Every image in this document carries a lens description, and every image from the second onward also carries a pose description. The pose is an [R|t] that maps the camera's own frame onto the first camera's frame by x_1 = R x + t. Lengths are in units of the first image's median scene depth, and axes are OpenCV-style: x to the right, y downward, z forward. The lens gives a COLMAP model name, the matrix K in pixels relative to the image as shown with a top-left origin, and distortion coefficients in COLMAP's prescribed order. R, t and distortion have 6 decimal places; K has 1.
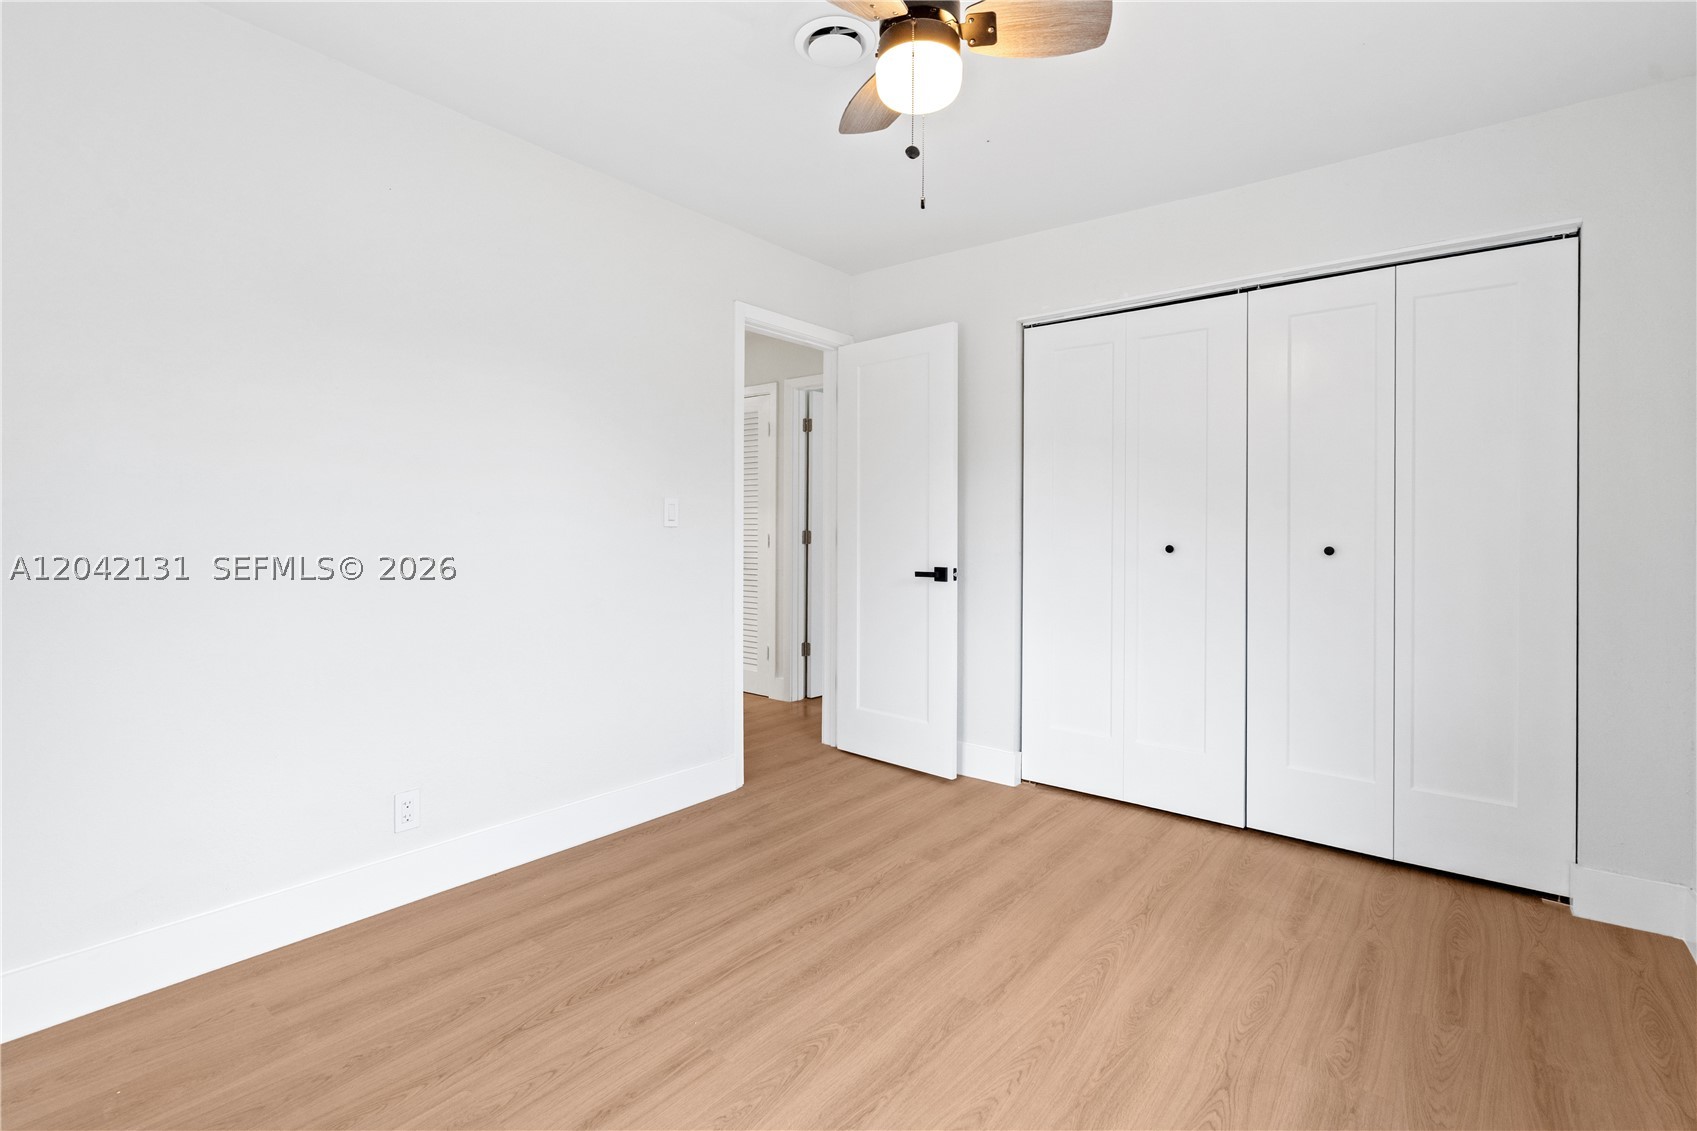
lens RADIAL K [[785.9, 0, 848.9], [0, 785.9, 556.6], [0, 0, 1]] dist [0.003572, 0.000919]
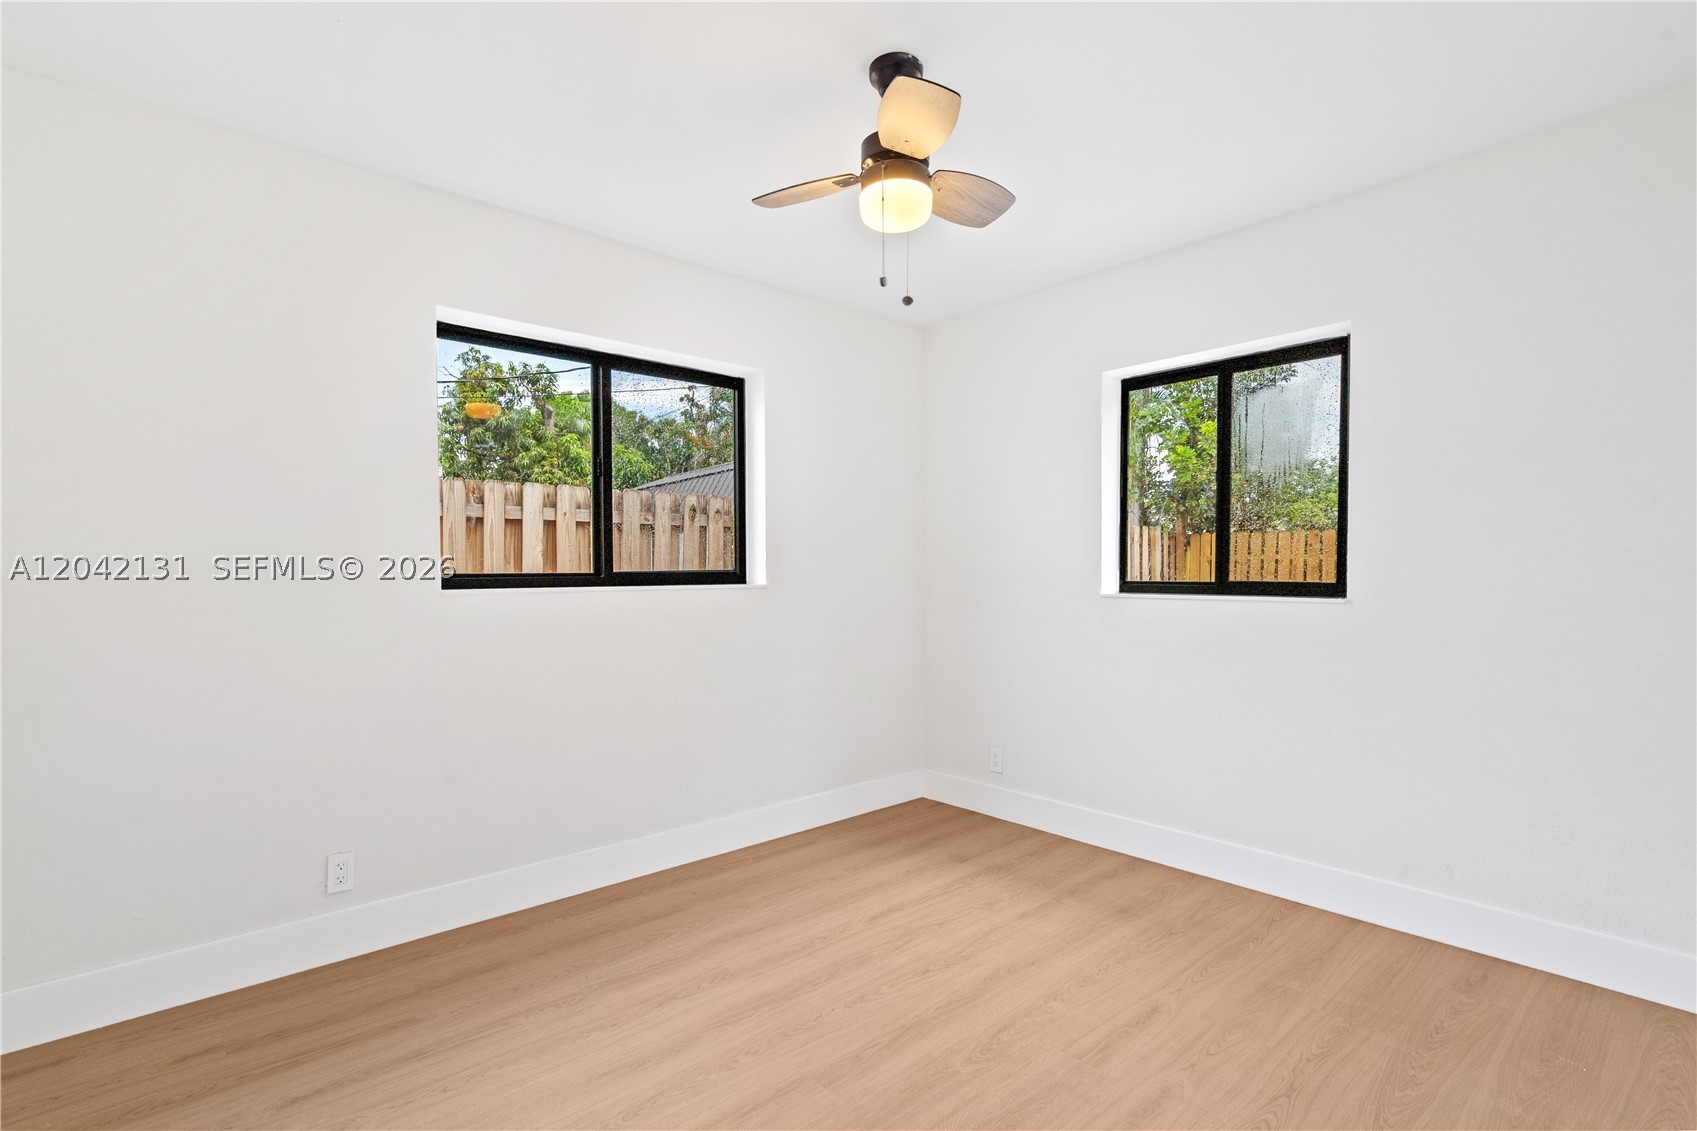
lens RADIAL K [[785.9, 0, 848.9], [0, 785.9, 556.6], [0, 0, 1]] dist [0.003572, 0.000919]
pose [[-0.984467, 0.000991, 0.175569, -0.048365], [0.002558, 0.999959, 0.008694, -0.081303], [-0.175553, 0.009008, -0.984429, 1.950928]]
